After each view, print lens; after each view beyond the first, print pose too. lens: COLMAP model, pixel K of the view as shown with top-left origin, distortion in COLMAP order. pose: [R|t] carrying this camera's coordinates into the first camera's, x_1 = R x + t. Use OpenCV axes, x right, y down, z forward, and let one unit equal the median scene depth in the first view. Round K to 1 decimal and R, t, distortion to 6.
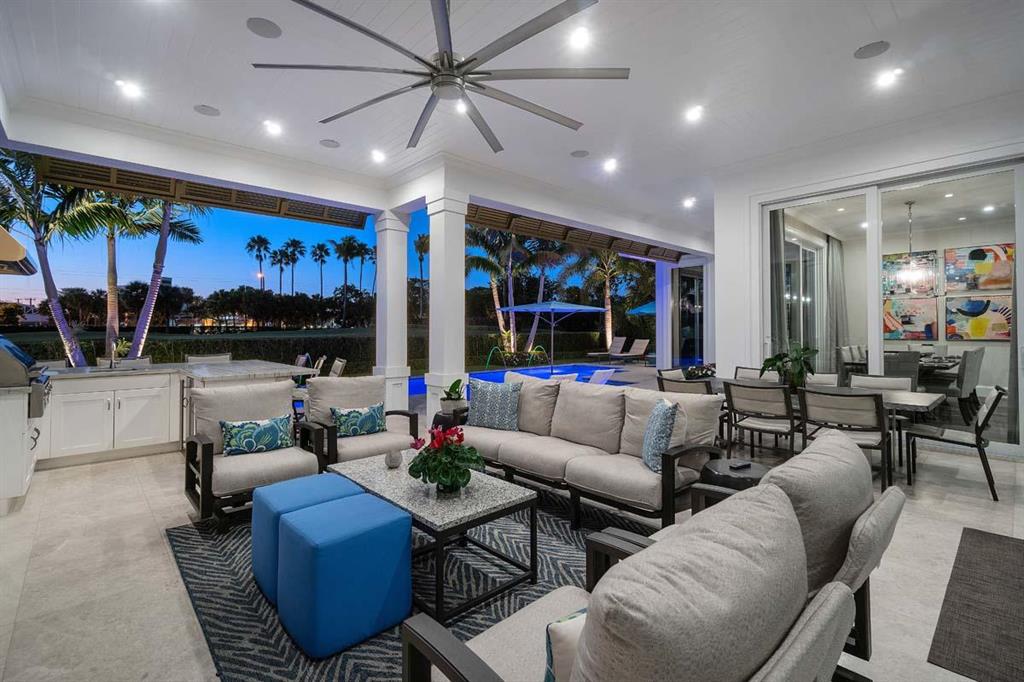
lens RADIAL K [[468.4, 0, 465.8], [0, 468.4, 320.3], [0, 0, 1]] dist [-0.000629, -0.000078]
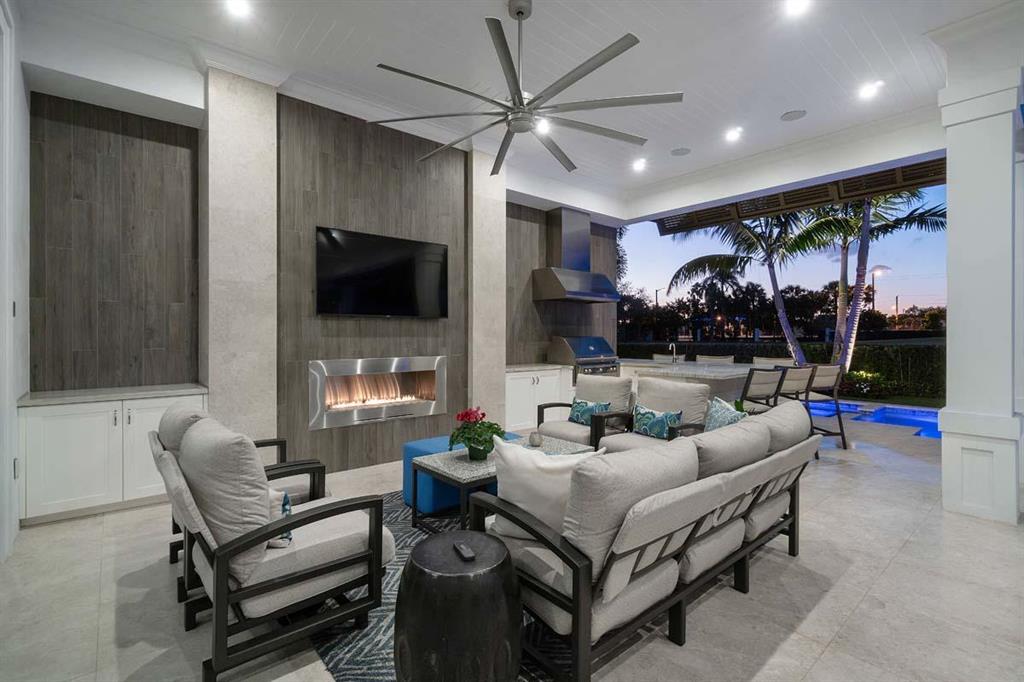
lens RADIAL K [[462.7, 0, 512.0], [0, 462.7, 341.0], [0, 0, 1]] dist [0.001077, 0.000016]
pose [[0.005343, 0.016362, -0.999852, 0.454579], [0.017191, 0.999717, 0.016452, 0.007223], [0.999838, -0.017276, 0.005061, 0.400180]]
